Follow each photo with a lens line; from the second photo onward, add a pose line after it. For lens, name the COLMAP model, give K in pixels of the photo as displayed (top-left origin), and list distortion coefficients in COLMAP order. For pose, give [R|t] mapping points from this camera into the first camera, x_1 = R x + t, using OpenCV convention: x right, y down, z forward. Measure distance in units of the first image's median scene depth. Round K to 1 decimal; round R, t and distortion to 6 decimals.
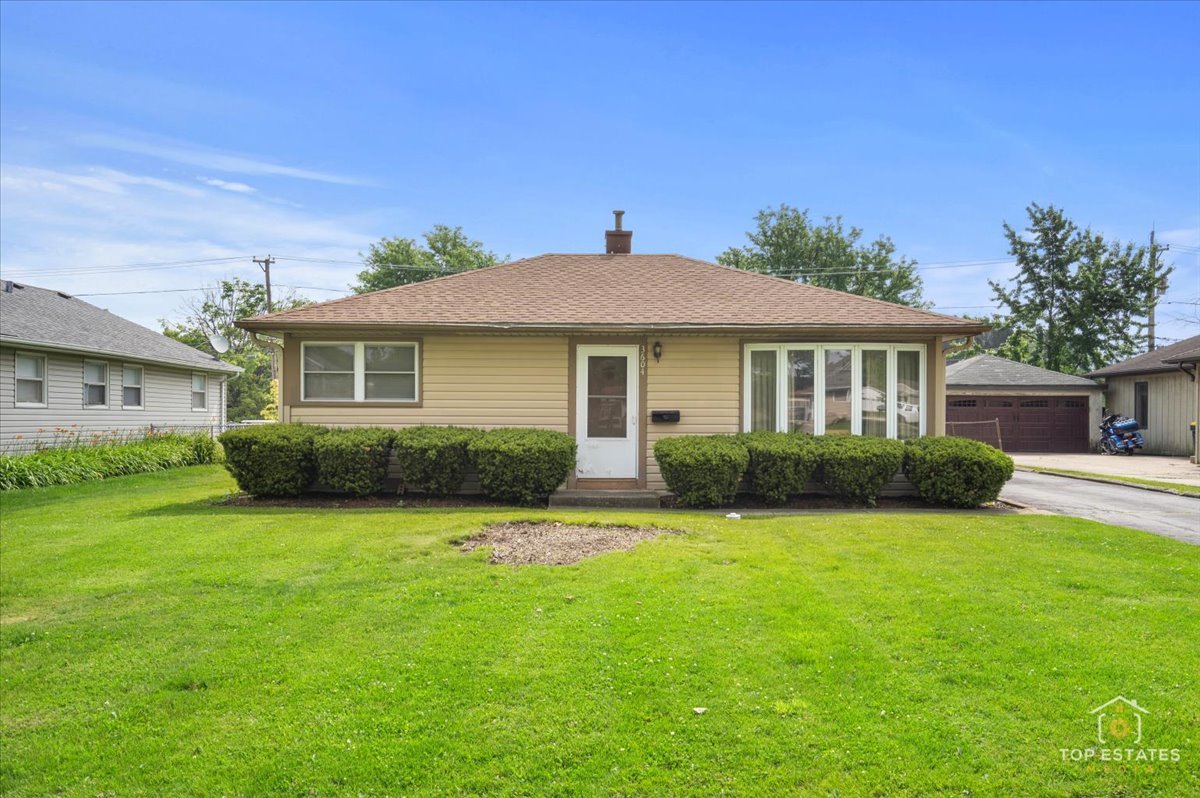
lens RADIAL K [[961.9, 0, 602.6], [0, 961.9, 415.1], [0, 0, 1]] dist [0.005160, 0.003087]
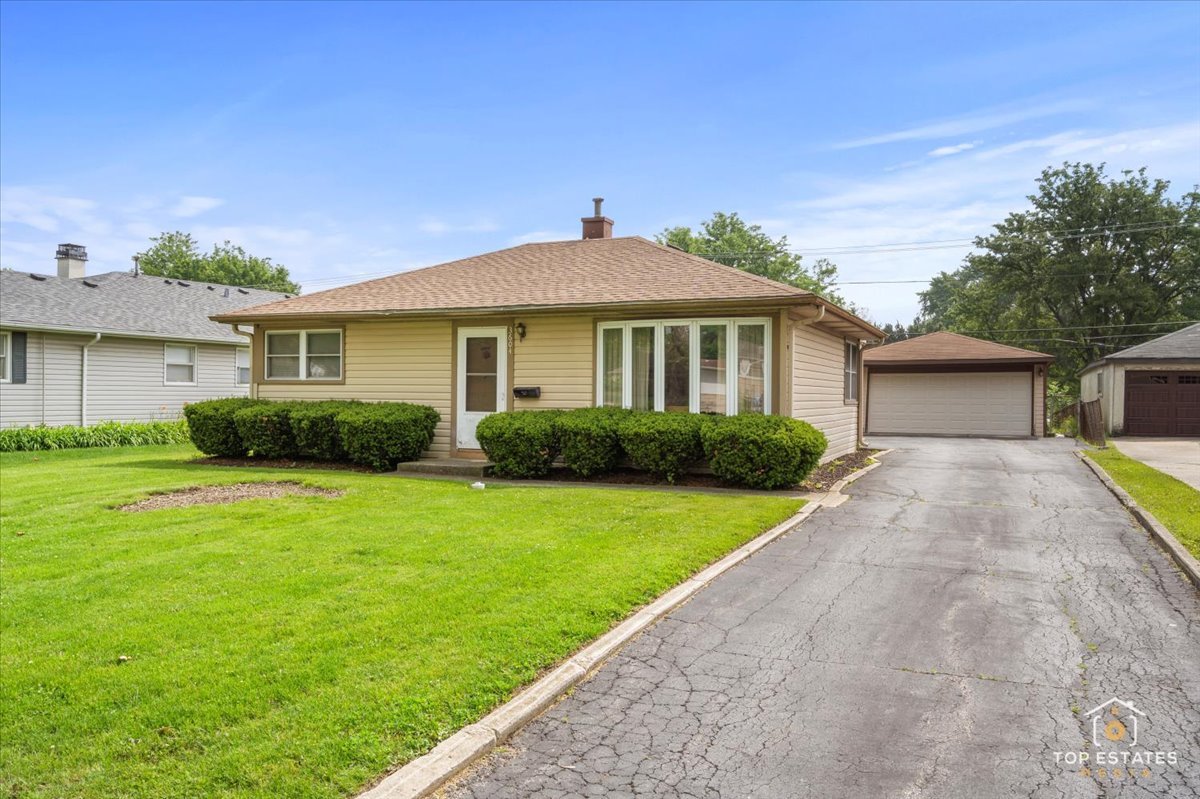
lens RADIAL K [[919.3, 0, 600.0], [0, 919.3, 399.5], [0, 0, 1]] dist [0.021427, 0.005171]
pose [[0.918743, 0.004315, -0.394833, 0.539149], [-0.001763, 0.999975, 0.006825, 0.001951], [0.394853, -0.005574, 0.918727, 0.094926]]
